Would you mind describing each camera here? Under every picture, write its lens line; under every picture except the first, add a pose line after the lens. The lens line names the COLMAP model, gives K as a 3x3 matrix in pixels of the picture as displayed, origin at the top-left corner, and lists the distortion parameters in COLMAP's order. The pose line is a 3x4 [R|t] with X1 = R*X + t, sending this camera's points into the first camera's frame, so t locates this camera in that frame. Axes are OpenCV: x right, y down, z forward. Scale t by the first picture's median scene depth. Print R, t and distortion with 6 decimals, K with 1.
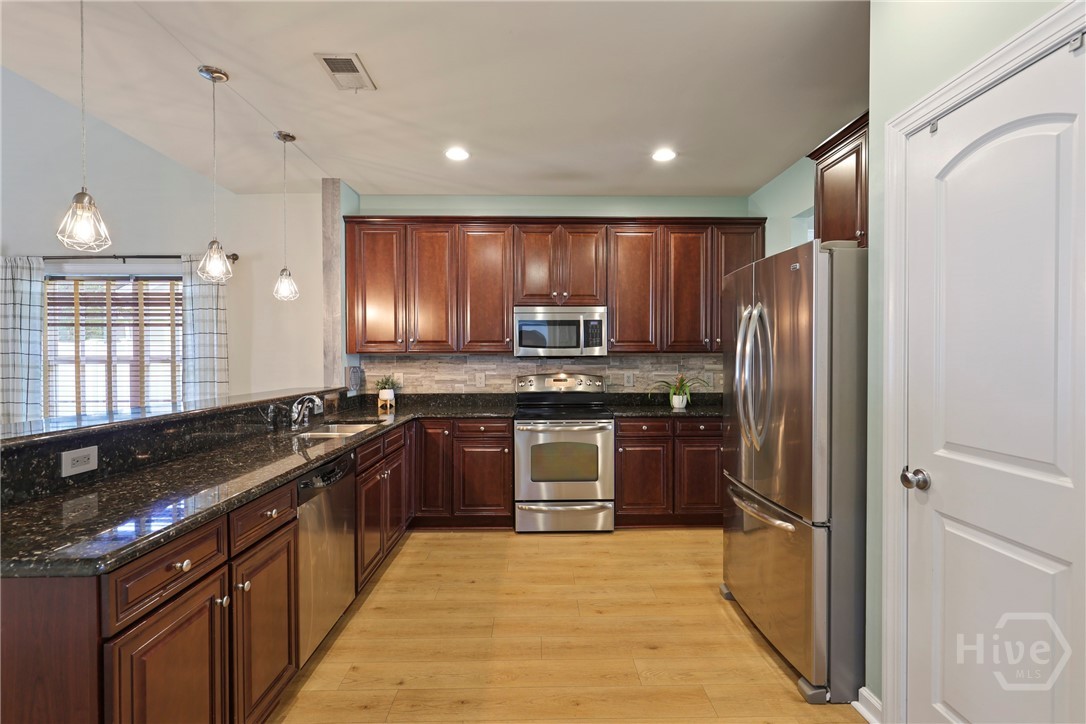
lens RADIAL K [[489.3, 0, 544.9], [0, 489.3, 362.5], [0, 0, 1]] dist [-0.000841, 0.000053]
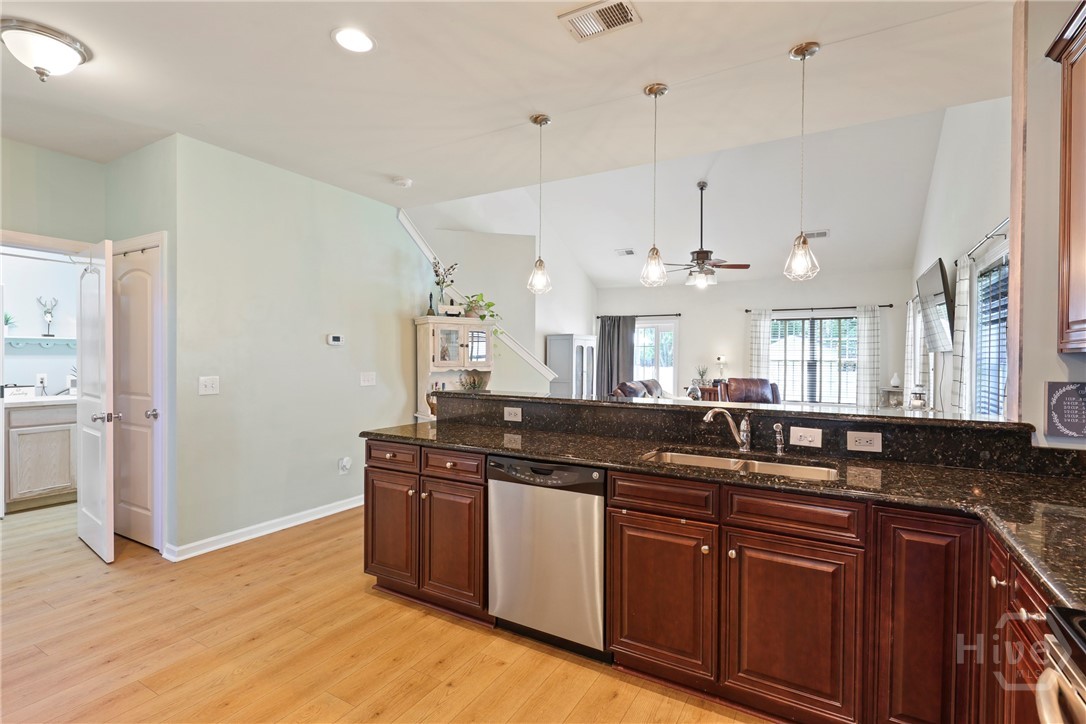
lens RADIAL K [[514.0, 0, 545.1], [0, 514.0, 362.2], [0, 0, 1]] dist [0.002103, -0.000570]
pose [[-0.517139, 0.006154, -0.855880, 0.265490], [-0.016212, 0.999724, 0.016984, -0.010770], [0.855748, 0.022659, -0.516896, 0.906994]]
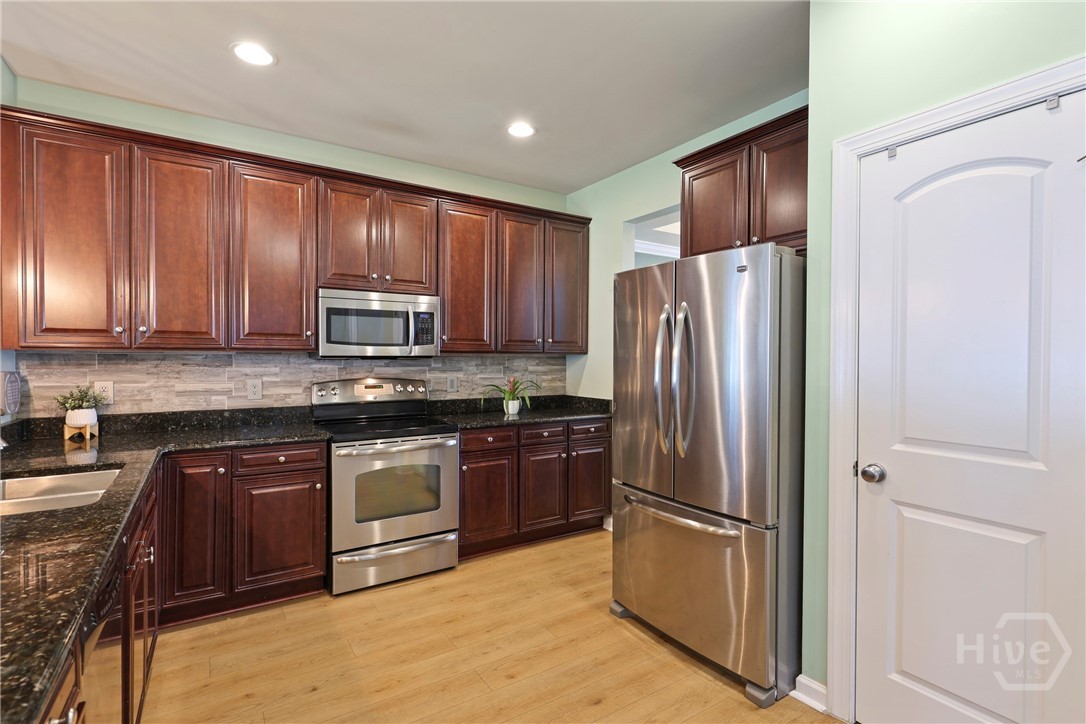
lens RADIAL K [[514.0, 0, 545.8], [0, 514.0, 362.0], [0, 0, 1]] dist [0.002103, -0.000570]
pose [[0.847767, 0.000614, 0.530368, -0.196896], [-0.000255, 1.000000, -0.000750, -0.003173], [-0.530369, 0.000501, 0.847767, 0.175337]]
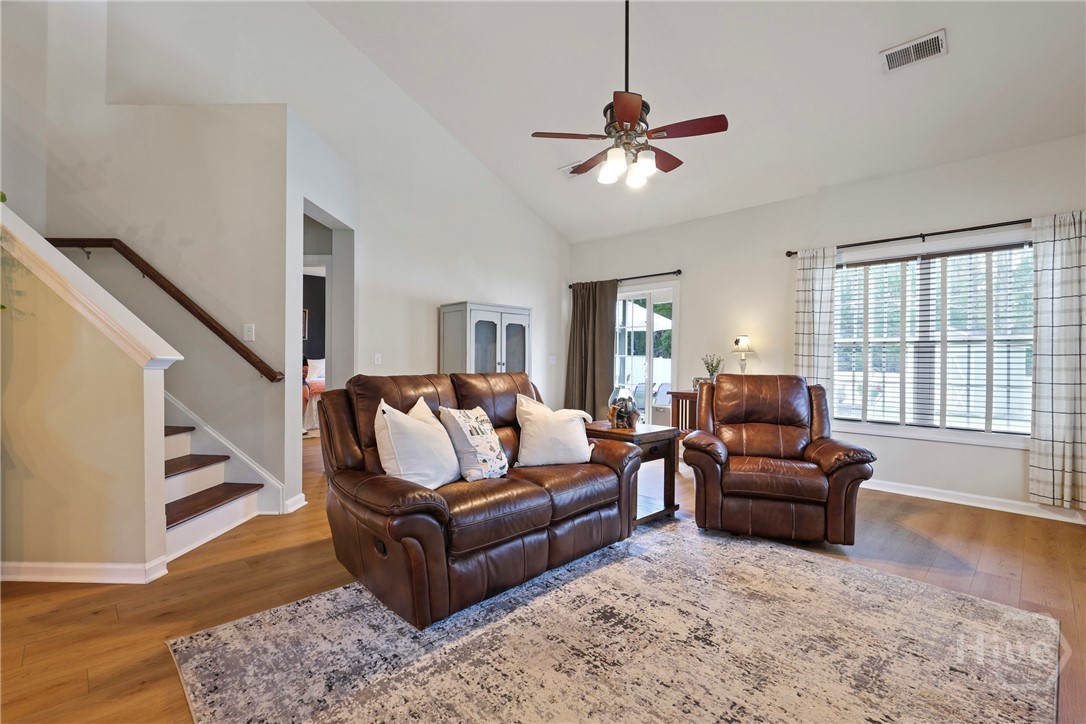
lens RADIAL K [[489.3, 0, 543.2], [0, 489.3, 363.3], [0, 0, 1]] dist [-0.000841, 0.000053]
pose [[-0.729775, -0.001156, -0.683687, -1.015846], [-0.014781, 0.999792, 0.014087, 0.048930], [0.683528, 0.020386, -0.729640, 0.955157]]
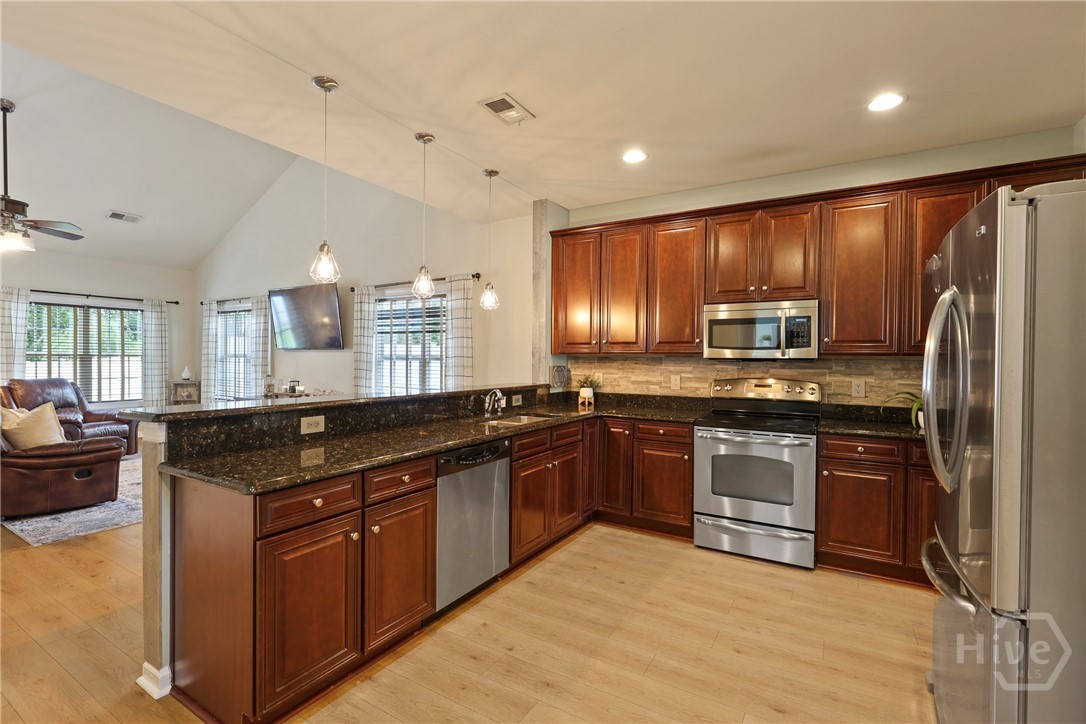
lens RADIAL K [[489.3, 0, 544.5], [0, 489.3, 362.2], [0, 0, 1]] dist [-0.000841, 0.000053]
pose [[0.845992, 0.014635, -0.532995, 0.191292], [-0.016321, 0.999866, 0.001549, -0.001296], [0.532946, 0.007388, 0.846117, 0.049520]]
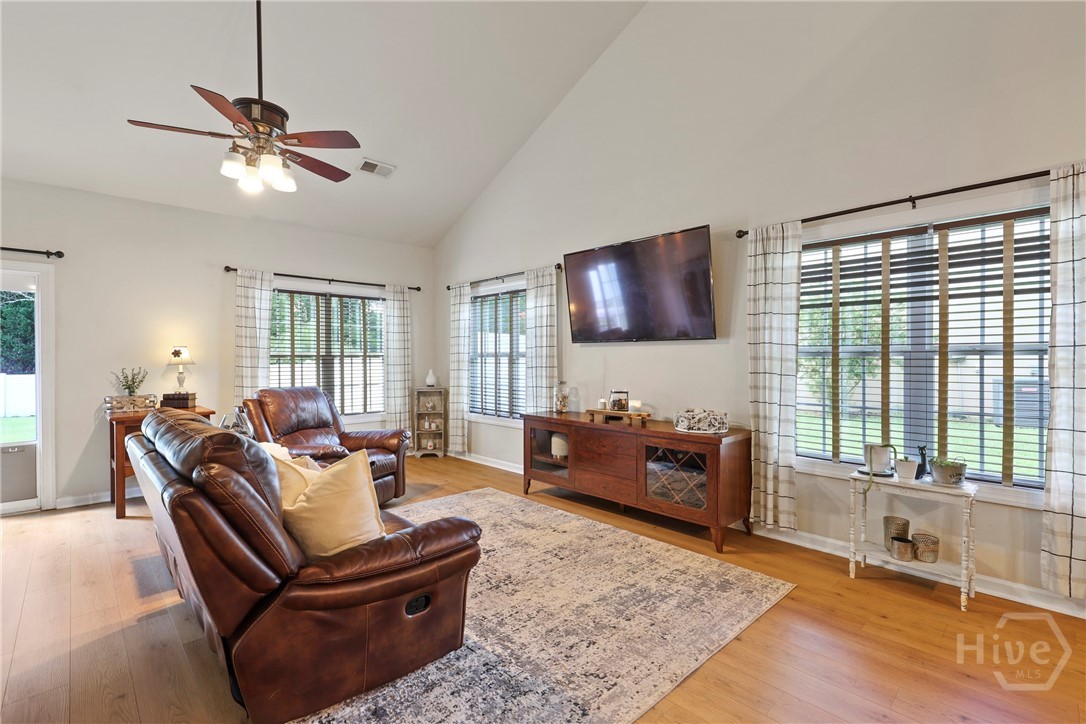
lens RADIAL K [[489.3, 0, 543.6], [0, 489.3, 362.8], [0, 0, 1]] dist [-0.000841, 0.000053]
pose [[0.676821, 0.007342, -0.736111, -0.802030], [-0.005900, 0.999972, 0.004549, 0.013796], [0.736124, 0.001264, 0.676846, 0.178859]]
